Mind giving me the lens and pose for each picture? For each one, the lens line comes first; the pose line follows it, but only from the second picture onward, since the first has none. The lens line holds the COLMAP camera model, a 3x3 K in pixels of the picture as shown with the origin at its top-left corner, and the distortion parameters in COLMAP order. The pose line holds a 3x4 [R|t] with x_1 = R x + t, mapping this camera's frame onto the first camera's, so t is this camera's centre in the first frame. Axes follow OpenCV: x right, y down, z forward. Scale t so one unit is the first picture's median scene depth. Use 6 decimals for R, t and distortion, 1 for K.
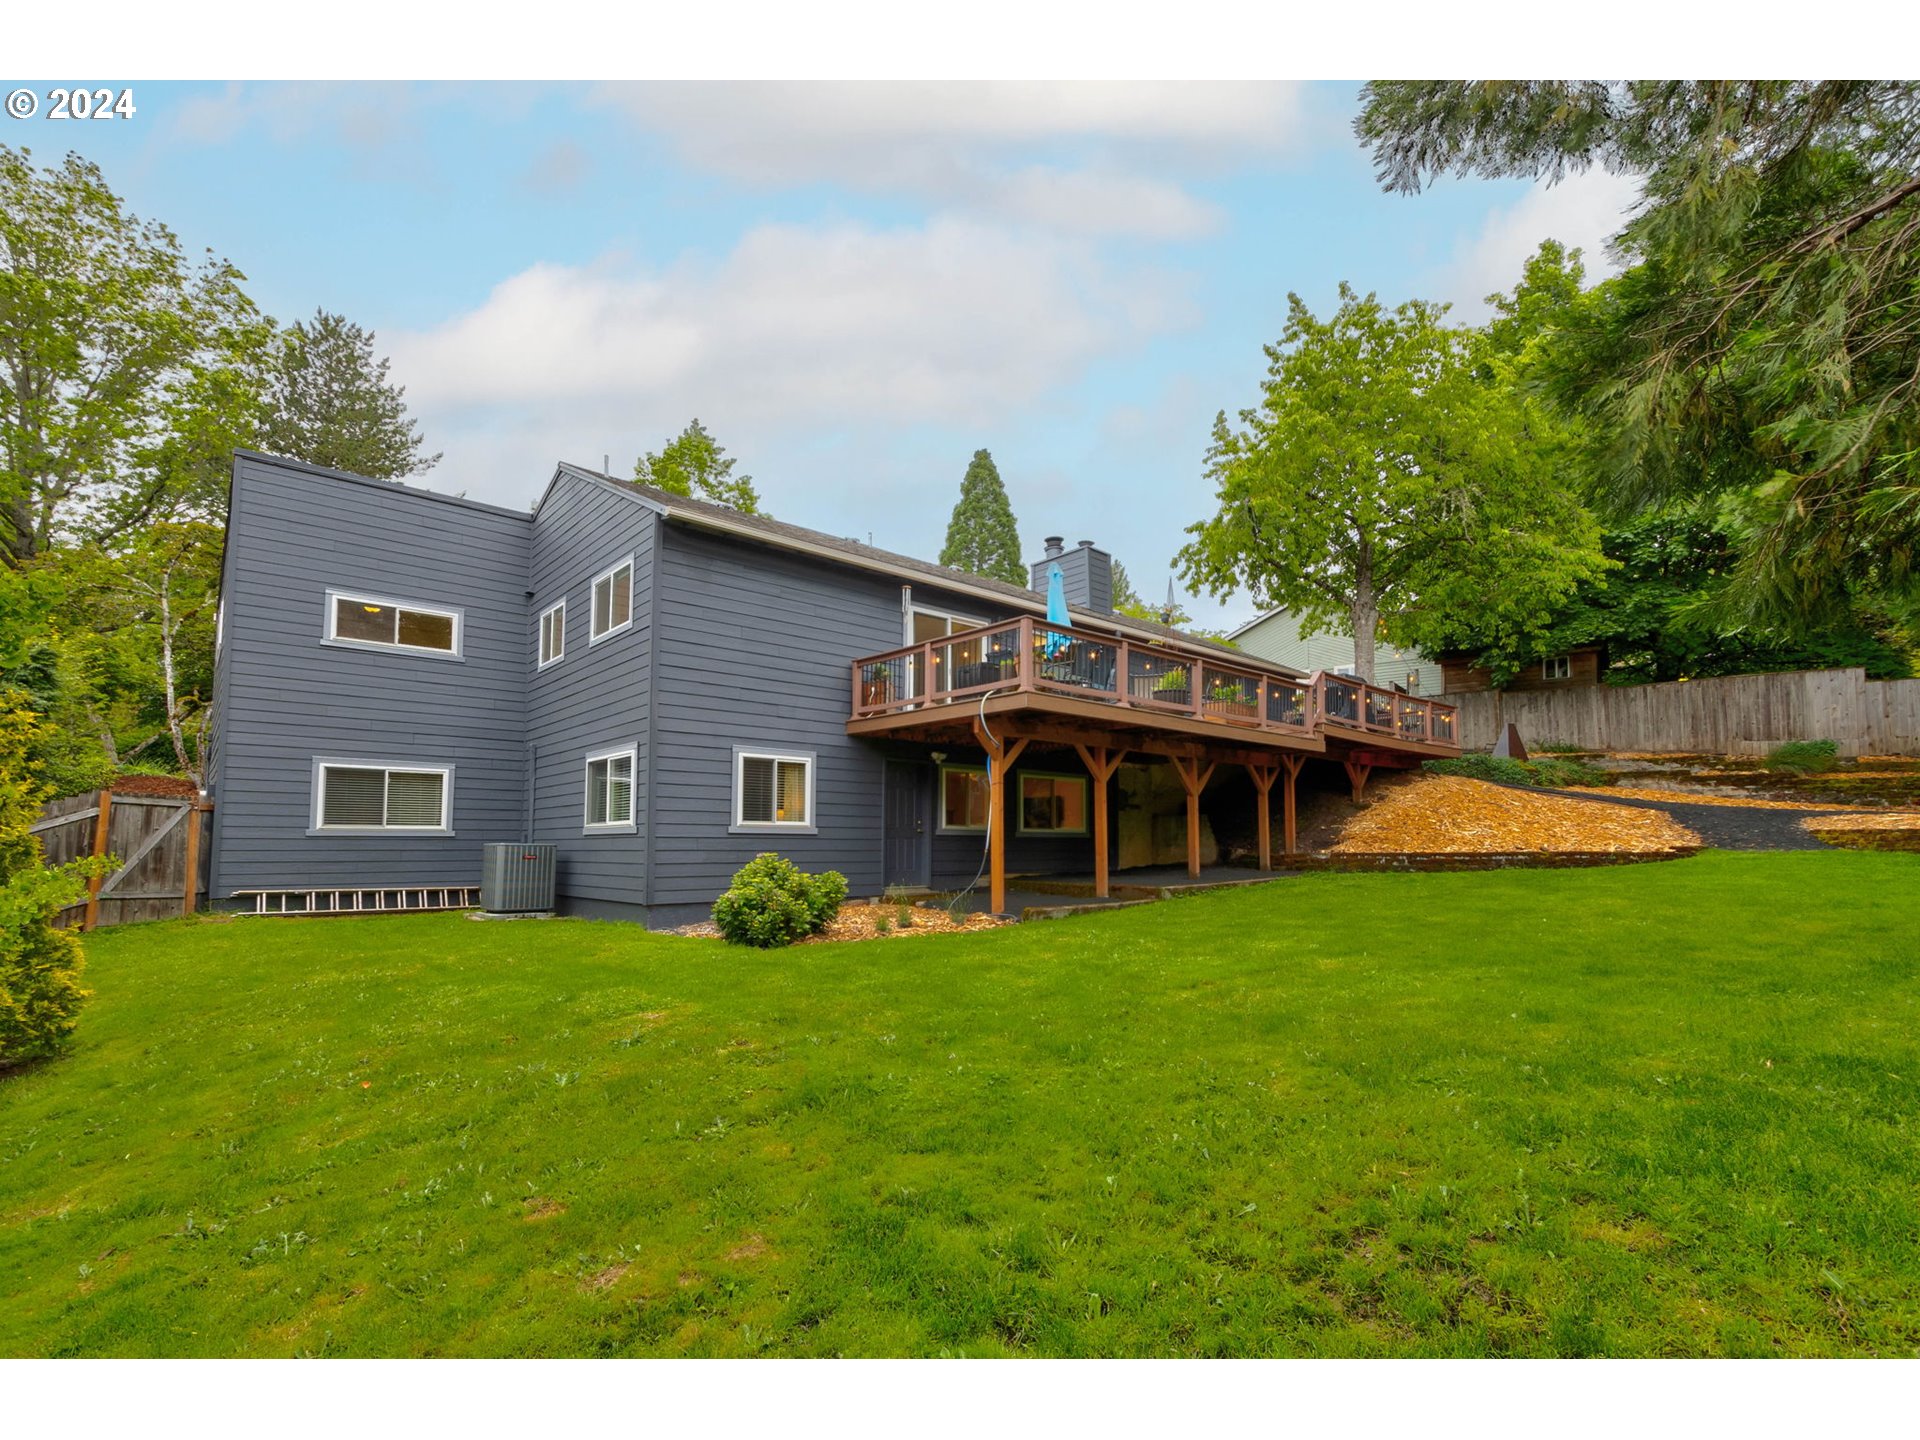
lens RADIAL K [[893.2, 0, 962.8], [0, 893.2, 726.1], [0, 0, 1]] dist [0.008603, 0.000740]
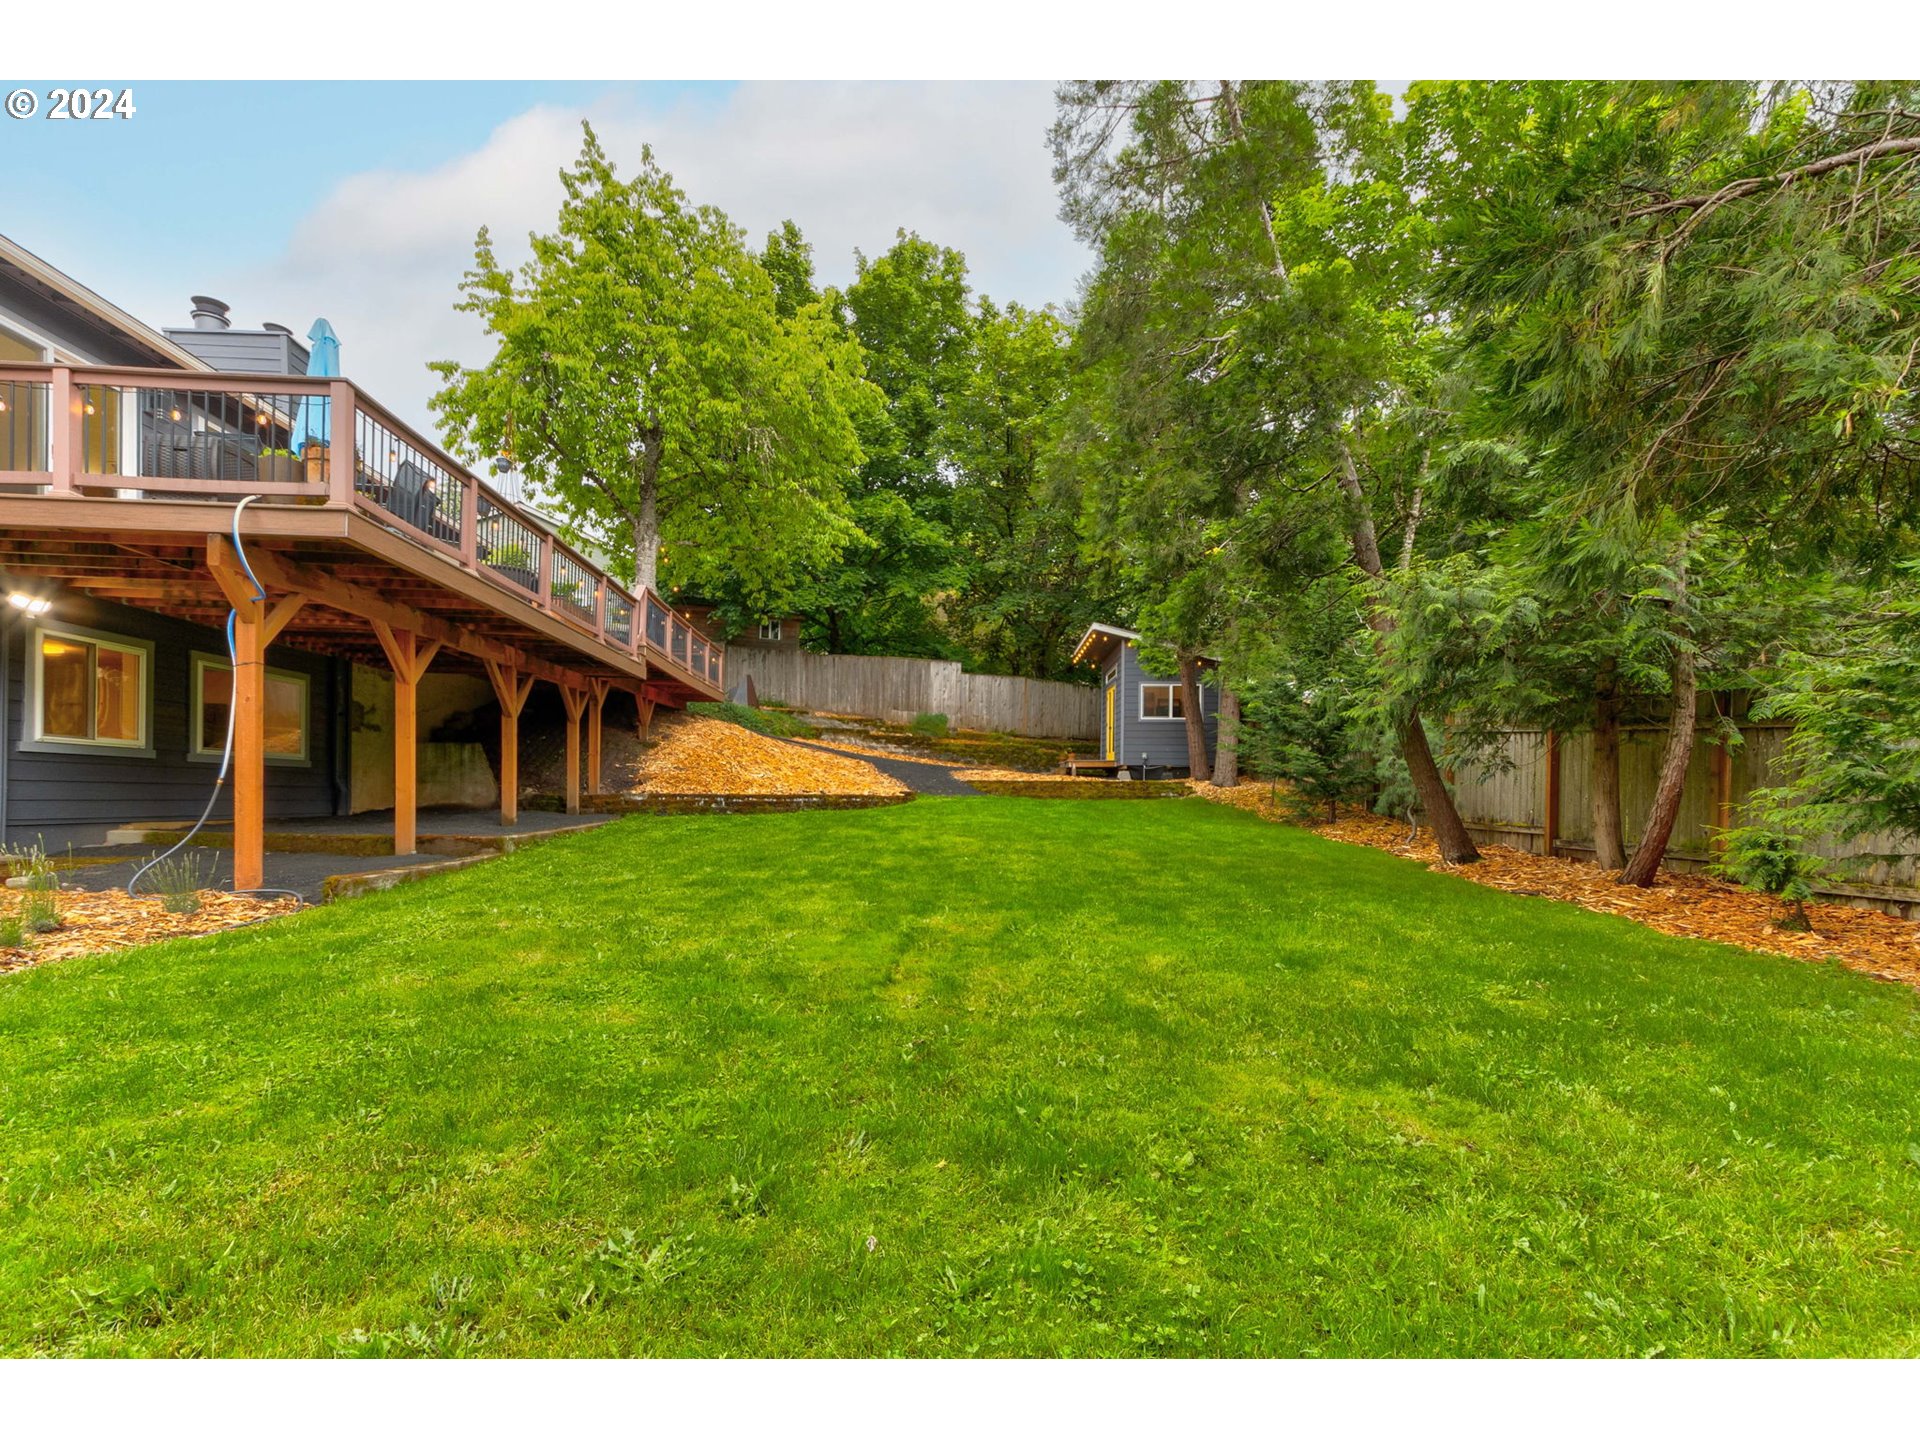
lens RADIAL K [[893.2, 0, 920.7], [0, 893.2, 787.9], [0, 0, 1]] dist [0.008603, 0.000740]
pose [[0.632461, 0.017895, 0.774385, -0.084514], [-0.119476, 0.990023, 0.074701, 0.030708], [-0.765322, -0.139766, 0.628289, 0.194295]]
